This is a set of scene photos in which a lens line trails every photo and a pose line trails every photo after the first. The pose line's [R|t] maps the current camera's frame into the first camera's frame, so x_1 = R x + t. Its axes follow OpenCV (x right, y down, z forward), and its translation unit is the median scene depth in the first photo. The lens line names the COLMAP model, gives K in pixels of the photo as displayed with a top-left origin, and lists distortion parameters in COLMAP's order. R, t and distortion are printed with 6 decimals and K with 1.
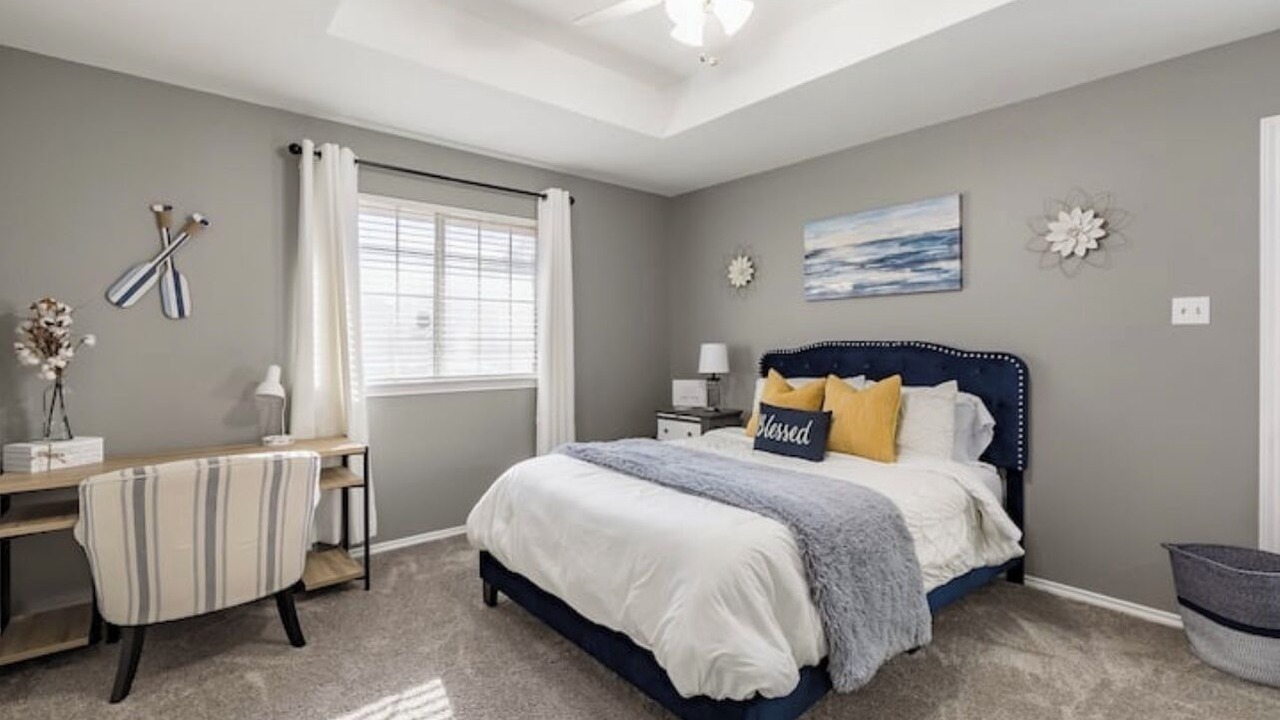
lens RADIAL K [[549.9, 0, 600.5], [0, 549.9, 350.9], [0, 0, 1]] dist [0.001059, 0.000118]
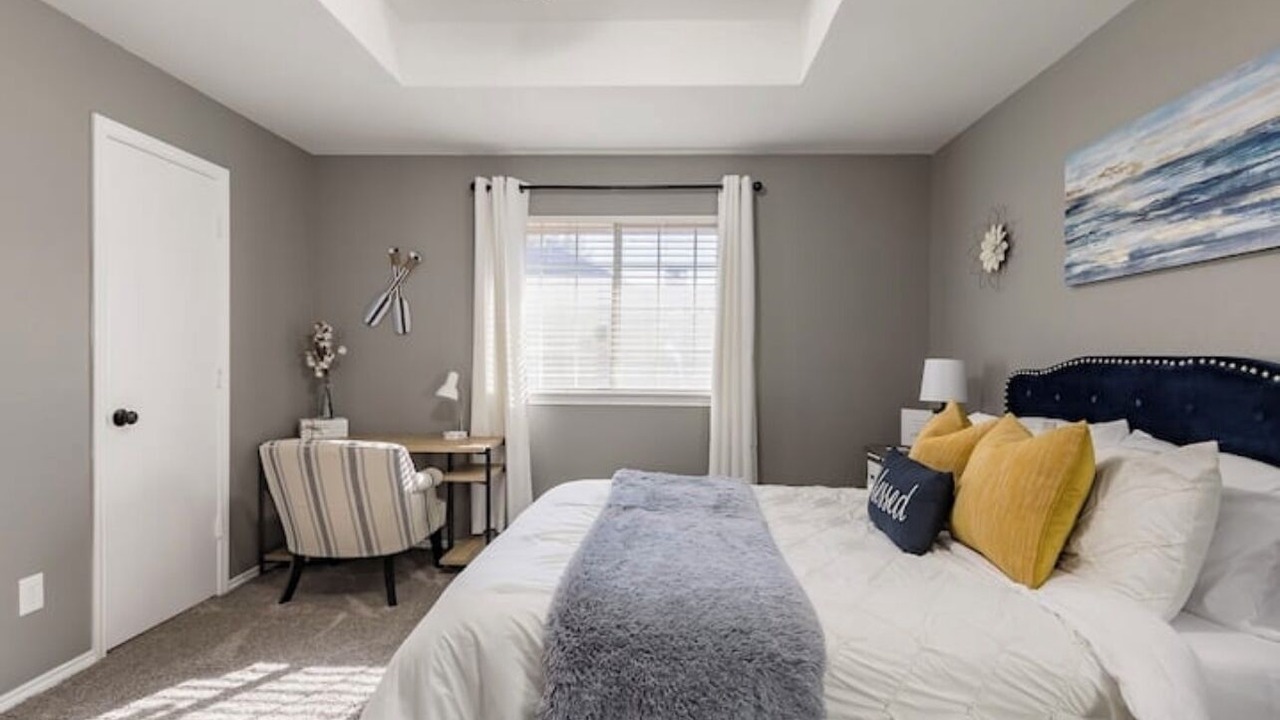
lens RADIAL K [[580.1, 0, 640.8], [0, 580.1, 365.9], [0, 0, 1]] dist [-0.002916, -0.000961]
pose [[0.770545, 0.018856, -0.637107, 0.476215], [-0.018645, 0.999801, 0.007041, -0.003393], [0.637113, 0.006454, 0.770743, 0.263618]]
